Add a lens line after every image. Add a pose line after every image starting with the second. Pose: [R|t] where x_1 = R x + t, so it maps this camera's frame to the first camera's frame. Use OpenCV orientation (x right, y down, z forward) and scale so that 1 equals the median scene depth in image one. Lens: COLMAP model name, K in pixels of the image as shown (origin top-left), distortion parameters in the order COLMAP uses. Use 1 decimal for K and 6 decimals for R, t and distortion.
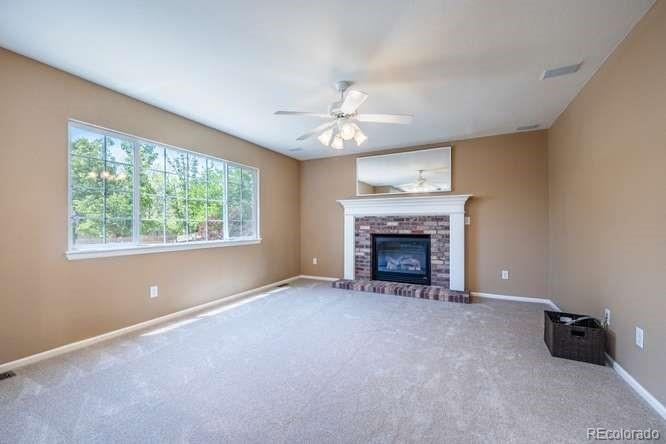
lens RADIAL K [[254.3, 0, 334.3], [0, 254.3, 222.6], [0, 0, 1]] dist [-0.001702, -0.000013]
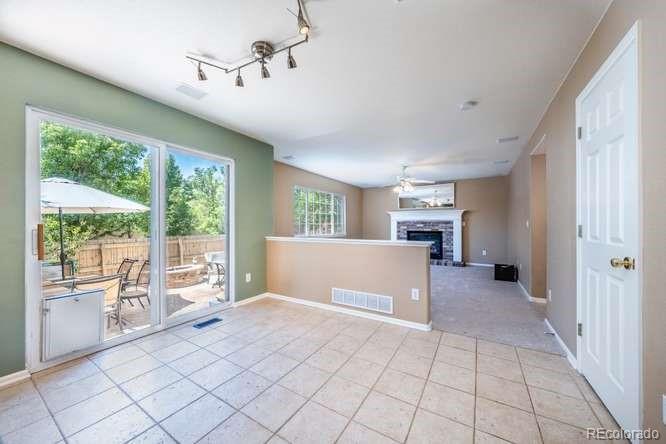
lens RADIAL K [[234.6, 0, 331.1], [0, 234.6, 223.4], [0, 0, 1]] dist [0.000178, -0.000057]
pose [[0.996705, -0.000535, -0.081111, -0.274464], [0.000379, 0.999998, -0.001936, -0.005996], [0.081112, 0.001898, 0.996703, -0.725707]]
